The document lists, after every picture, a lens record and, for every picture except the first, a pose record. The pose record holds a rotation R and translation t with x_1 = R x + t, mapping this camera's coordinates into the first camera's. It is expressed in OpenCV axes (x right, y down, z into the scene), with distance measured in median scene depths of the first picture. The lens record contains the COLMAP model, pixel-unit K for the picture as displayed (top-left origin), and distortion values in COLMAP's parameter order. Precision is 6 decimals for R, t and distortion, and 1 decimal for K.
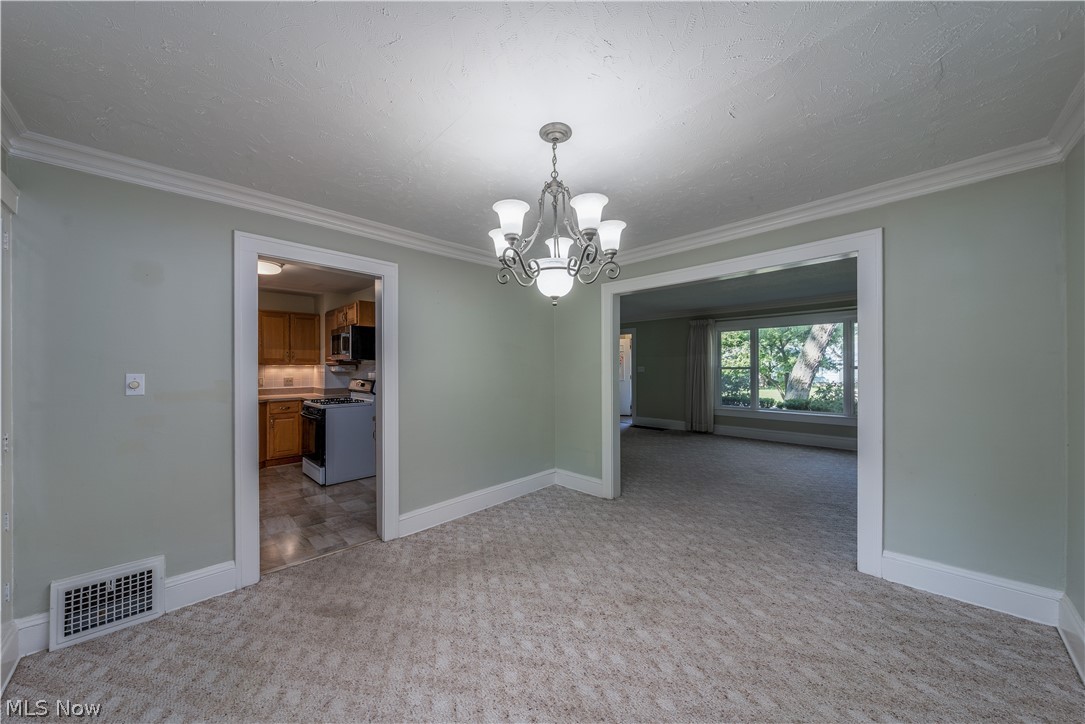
lens RADIAL K [[373.1, 0, 535.6], [0, 373.1, 364.1], [0, 0, 1]] dist [-0.000924, -0.000093]
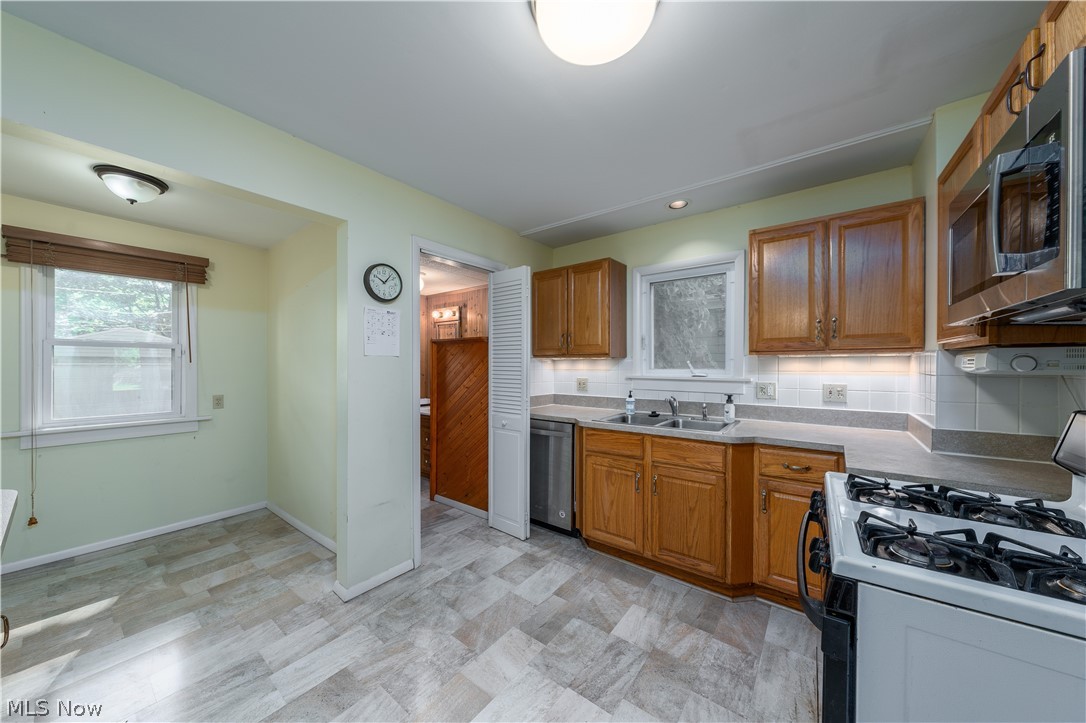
lens RADIAL K [[371.8, 0, 539.8], [0, 371.8, 365.4], [0, 0, 1]] dist [0.000111, 0.000011]
pose [[0.143846, 0.005564, -0.989584, -0.318687], [0.005545, 0.999964, 0.006429, 0.010600], [0.989585, -0.006412, 0.143810, 0.647989]]
